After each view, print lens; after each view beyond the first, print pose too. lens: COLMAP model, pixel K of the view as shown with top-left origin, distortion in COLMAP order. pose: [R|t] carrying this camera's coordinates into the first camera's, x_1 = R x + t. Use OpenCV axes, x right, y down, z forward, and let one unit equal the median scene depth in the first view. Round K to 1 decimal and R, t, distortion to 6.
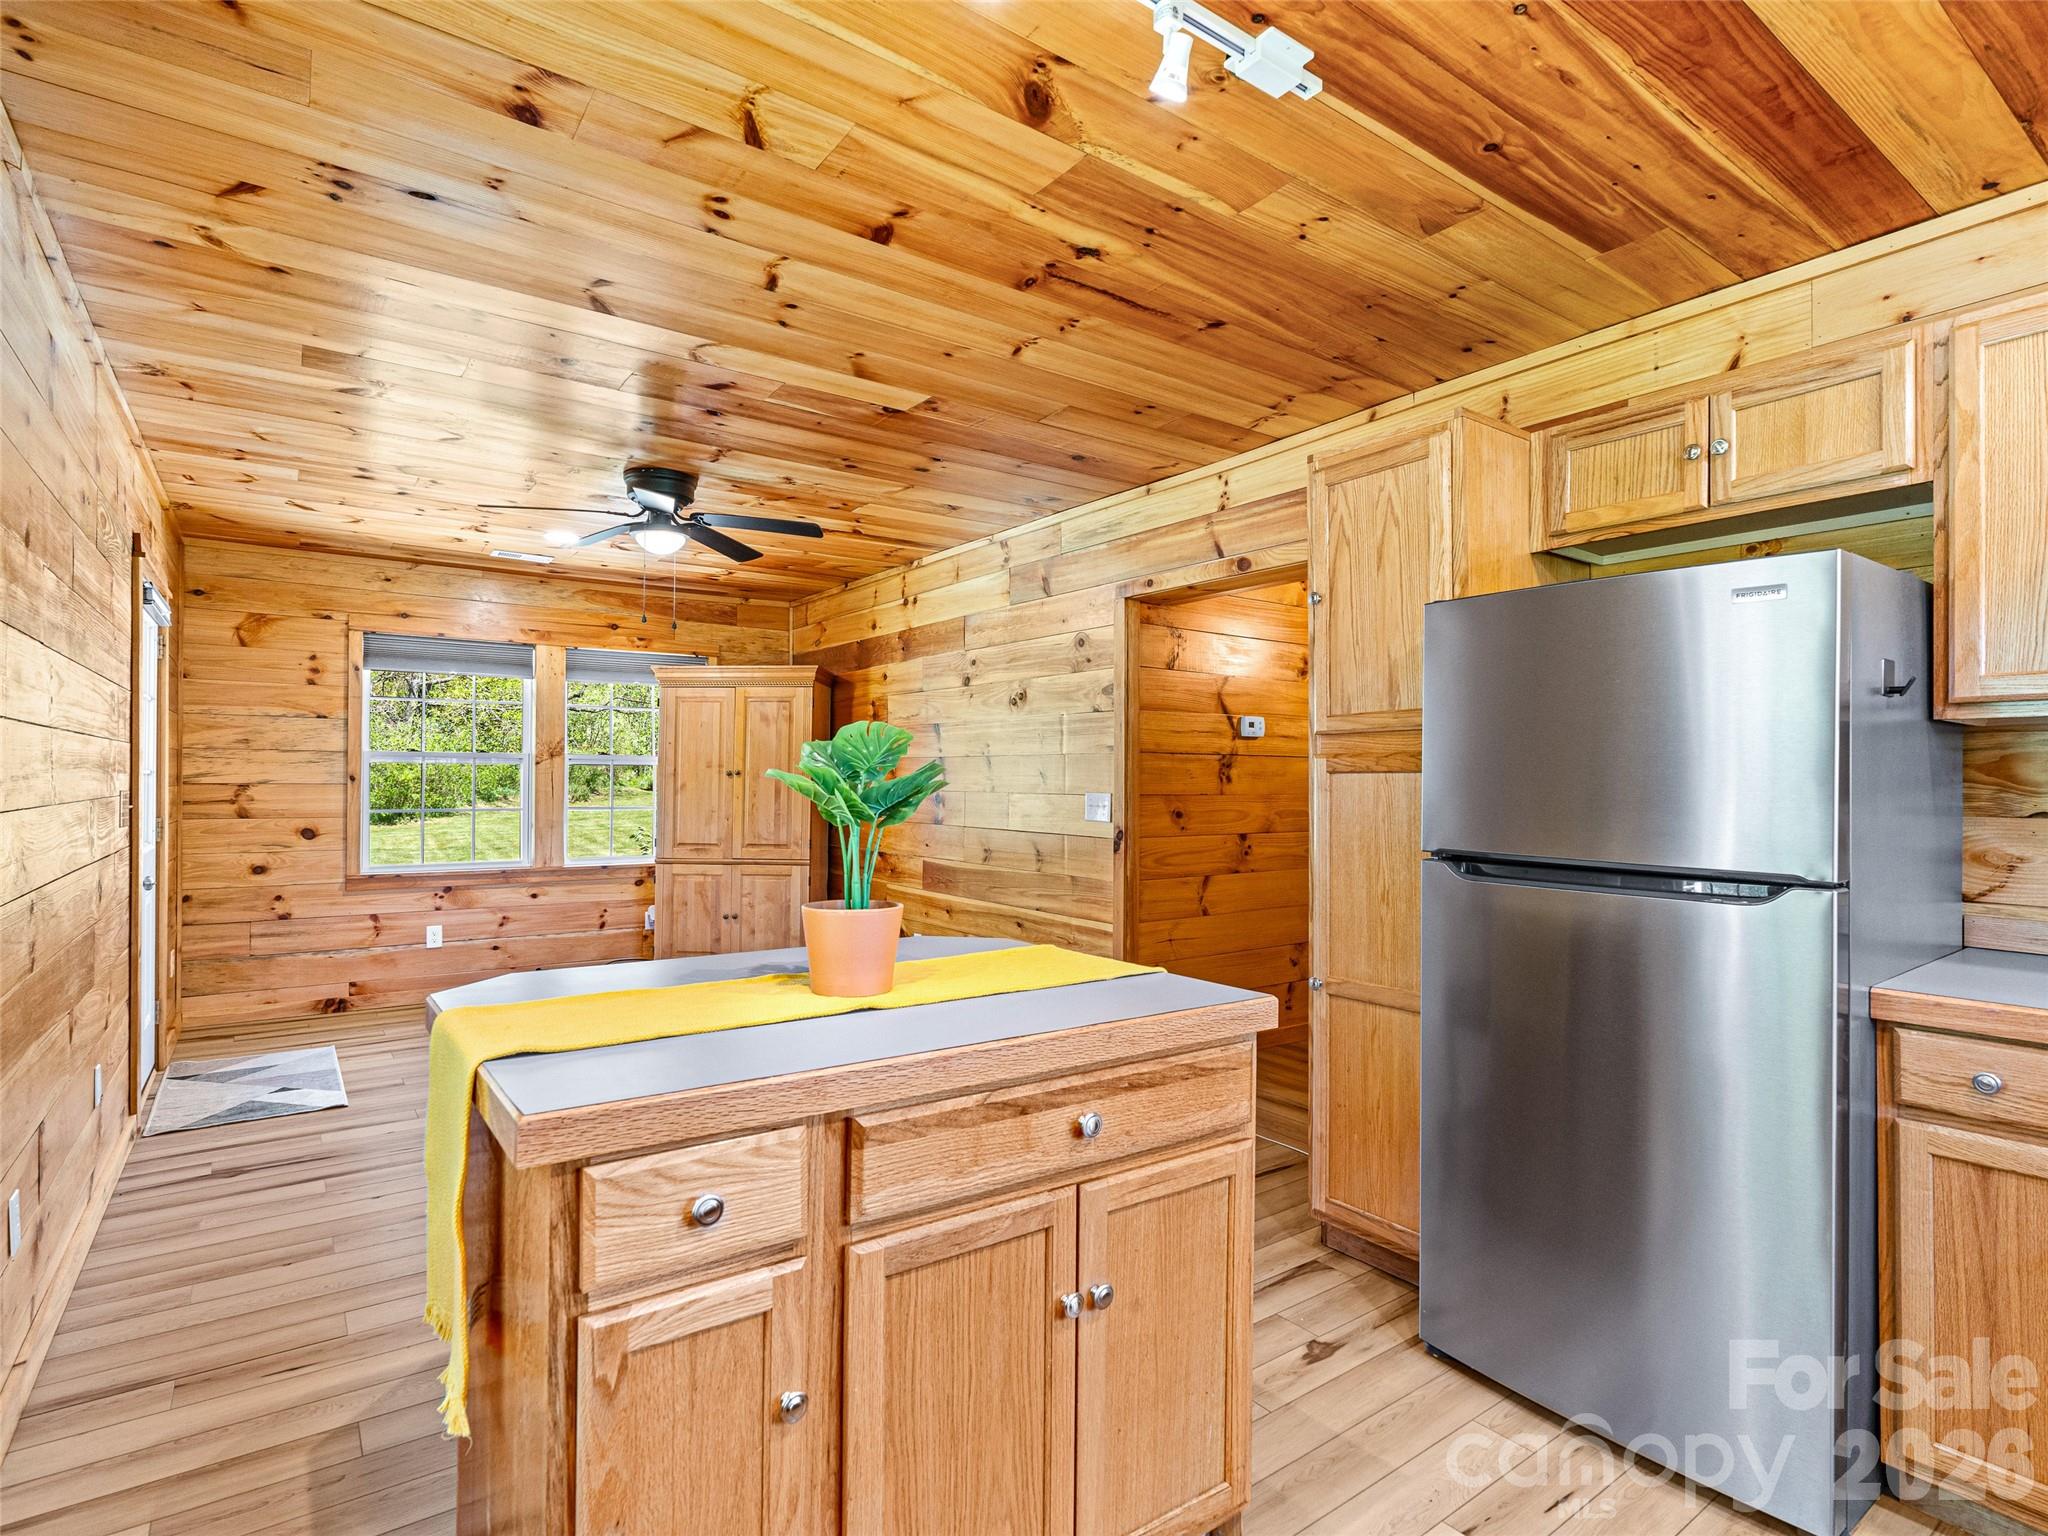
lens RADIAL K [[1037.8, 0, 1022.8], [0, 1037.8, 770.5], [0, 0, 1]] dist [-0.013079, 0.005572]
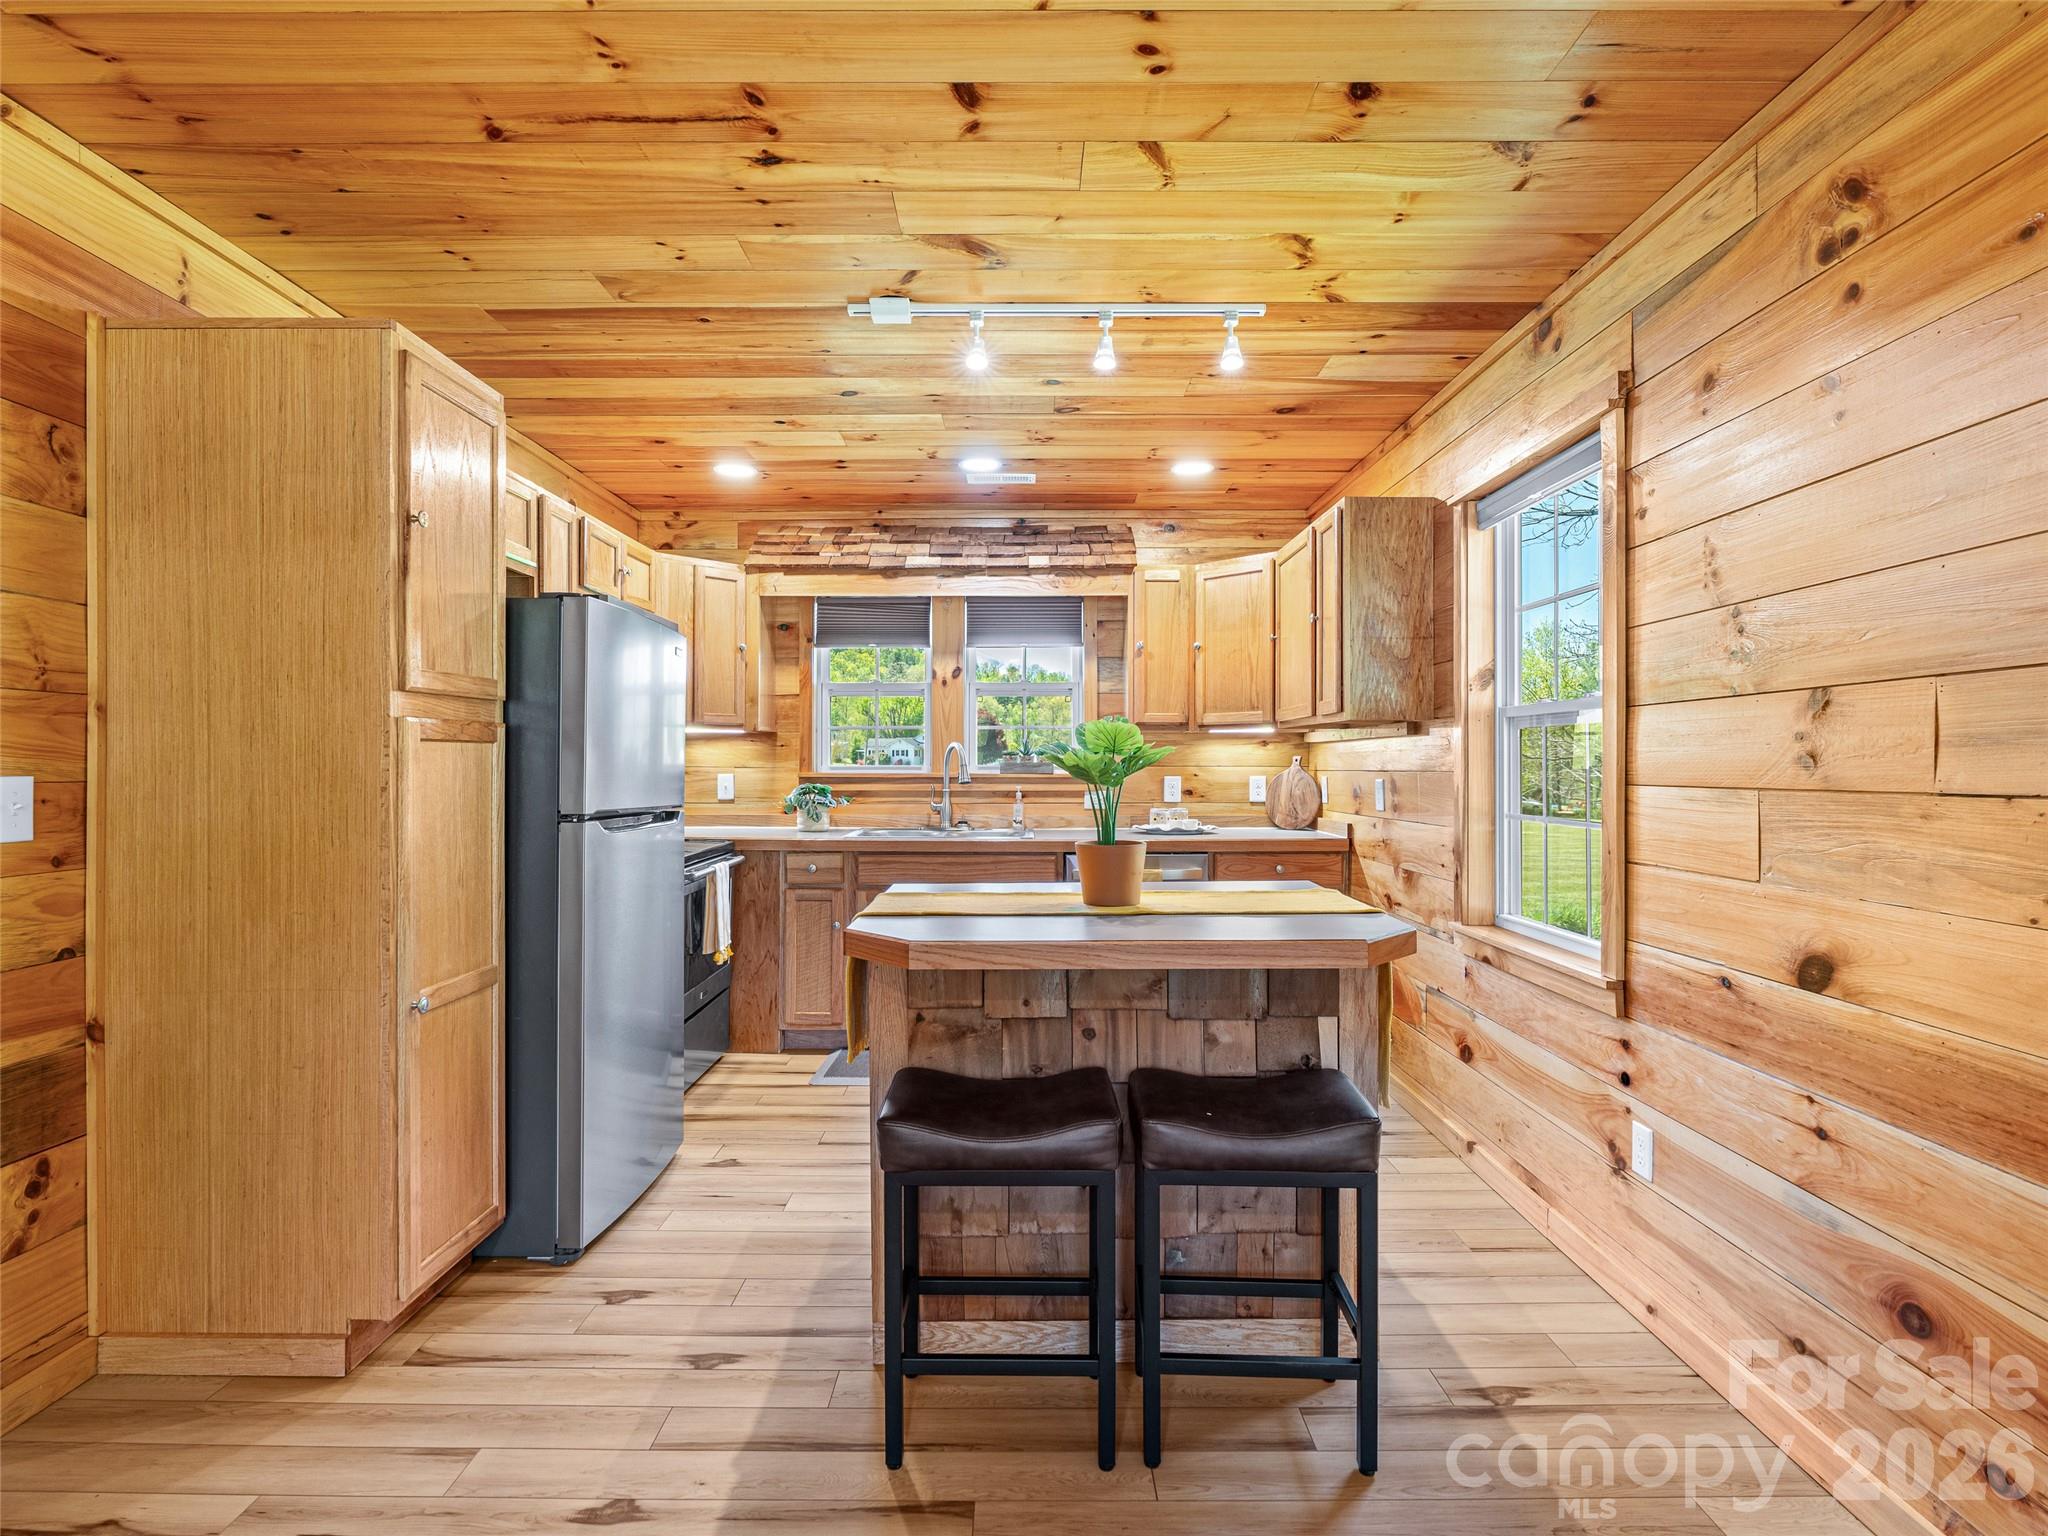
lens RADIAL K [[1041.1, 0, 1027.7], [0, 1041.1, 757.1], [0, 0, 1]] dist [-0.012610, 0.006083]
pose [[-0.813521, -0.002250, 0.581532, -0.658257], [-0.011868, 0.999848, -0.012734, 0.023289], [-0.581415, -0.017261, -0.813424, 1.632614]]
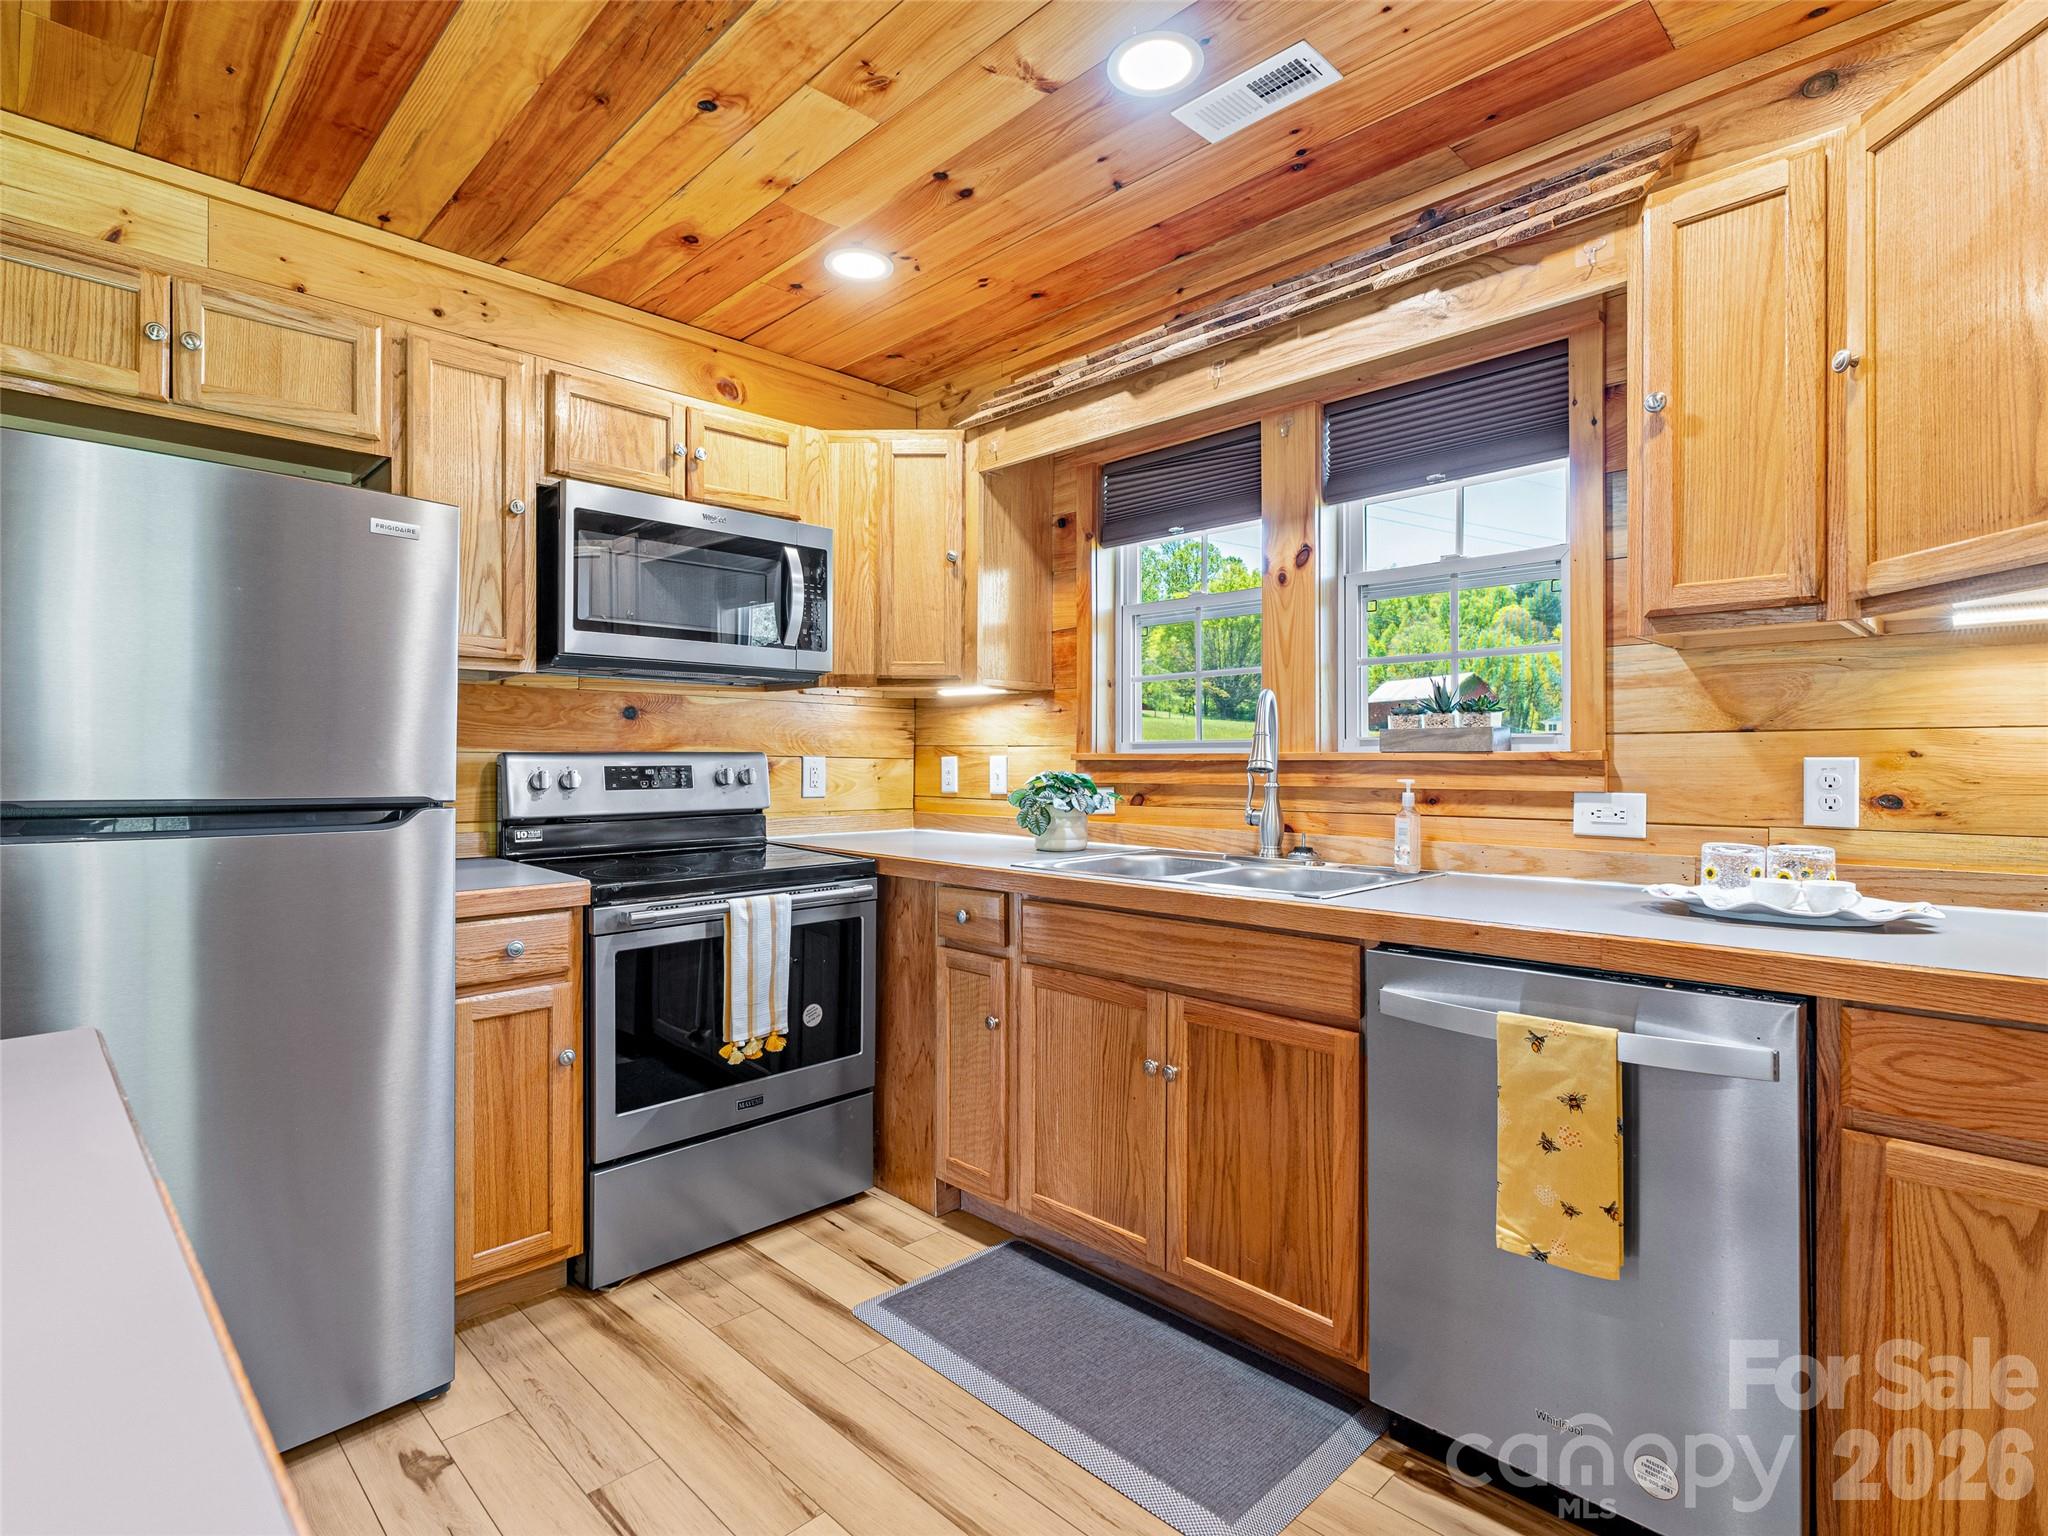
lens RADIAL K [[1041.1, 0, 1027.7], [0, 1041.1, 757.1], [0, 0, 1]] dist [-0.012610, 0.006083]
pose [[-0.160142, -0.002380, 0.987091, -0.320865], [-0.010964, 0.999940, 0.000633, 0.038760], [-0.987033, -0.010722, -0.160158, 0.408779]]
